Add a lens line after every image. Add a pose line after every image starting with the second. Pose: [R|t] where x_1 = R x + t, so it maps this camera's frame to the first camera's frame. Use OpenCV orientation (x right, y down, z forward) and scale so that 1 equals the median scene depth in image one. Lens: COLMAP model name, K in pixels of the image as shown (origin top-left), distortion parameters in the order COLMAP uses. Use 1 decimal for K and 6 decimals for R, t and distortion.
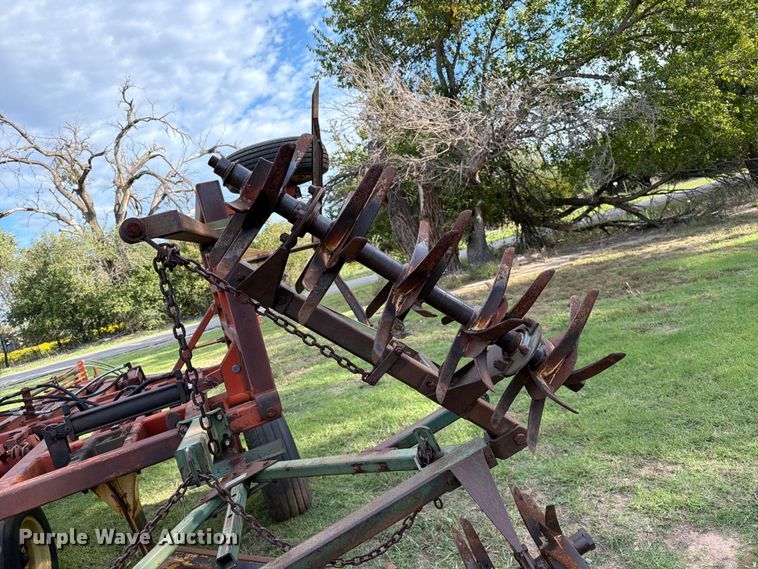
lens RADIAL K [[543.3, 0, 379.0], [0, 543.3, 284.5], [0, 0, 1]] dist [0.032103, -0.031615]
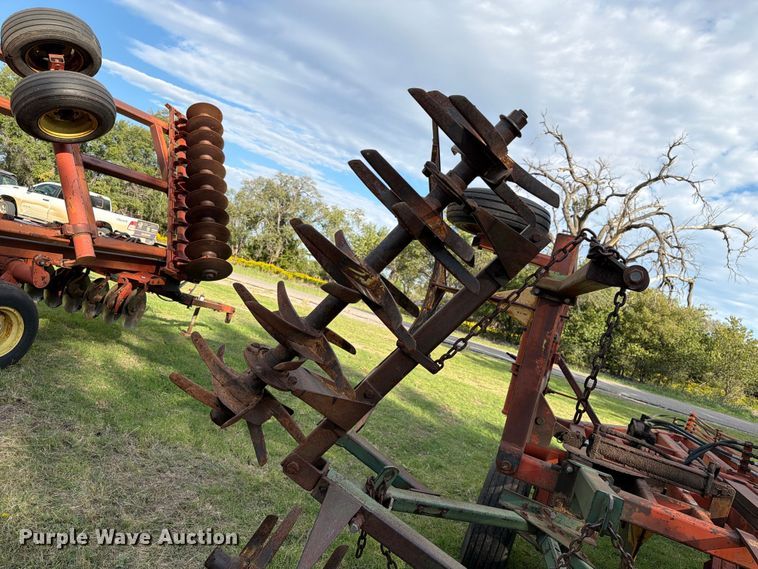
lens RADIAL K [[543.3, 0, 379.0], [0, 543.3, 284.5], [0, 0, 1]] dist [0.032103, -0.031615]
pose [[0.663145, 0.430609, -0.612220, -0.099455], [-0.478691, 0.872788, 0.095372, 0.028897], [0.575406, 0.229819, 0.784914, -0.037113]]
